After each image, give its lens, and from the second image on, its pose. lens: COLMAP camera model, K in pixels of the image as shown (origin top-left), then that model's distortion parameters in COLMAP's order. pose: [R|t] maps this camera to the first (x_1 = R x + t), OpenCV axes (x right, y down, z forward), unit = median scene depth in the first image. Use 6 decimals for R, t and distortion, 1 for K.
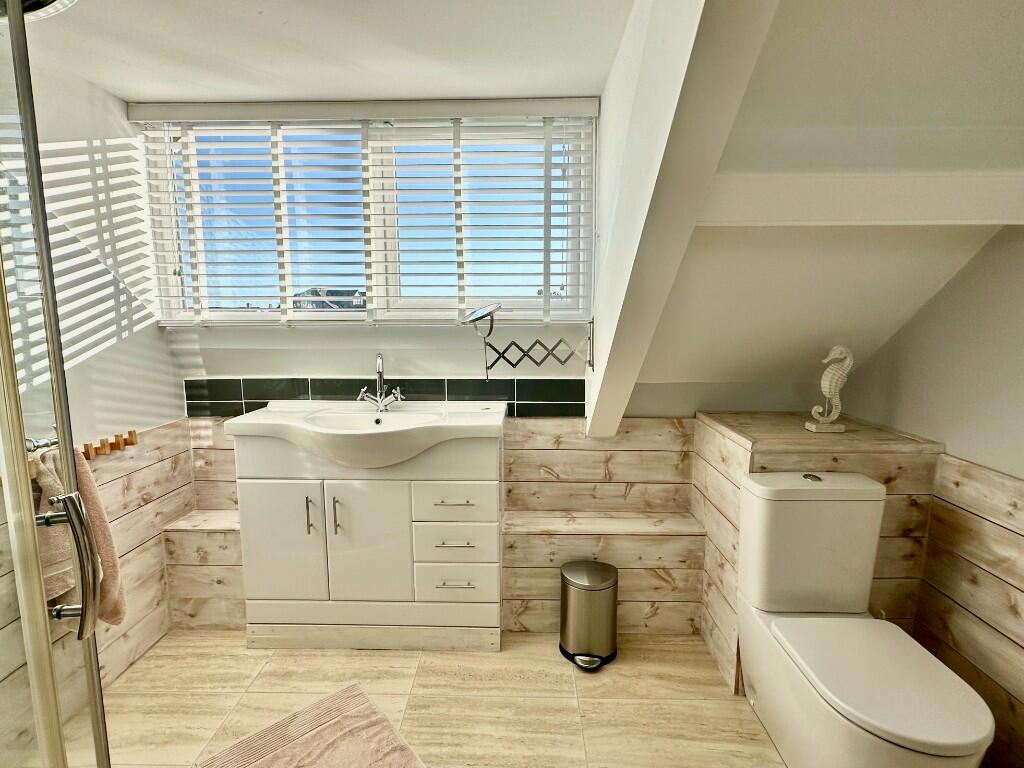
lens RADIAL K [[510.6, 0, 511.3], [0, 510.6, 385.2], [0, 0, 1]] dist [0.000484, -0.000921]
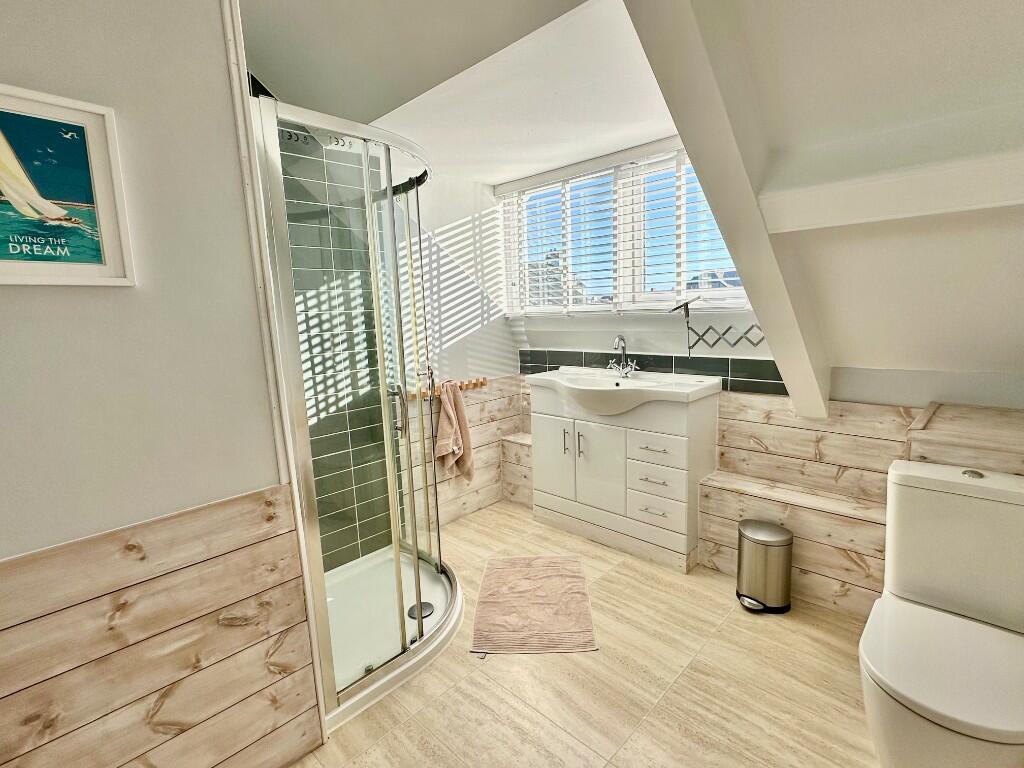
lens RADIAL K [[510.6, 0, 516.1], [0, 510.6, 381.6], [0, 0, 1]] dist [0.000484, -0.000921]
pose [[0.733525, 0.073019, -0.675729, 0.470787], [-0.050656, 0.997320, 0.052782, 0.004574], [0.677772, -0.004488, 0.735258, -0.196075]]
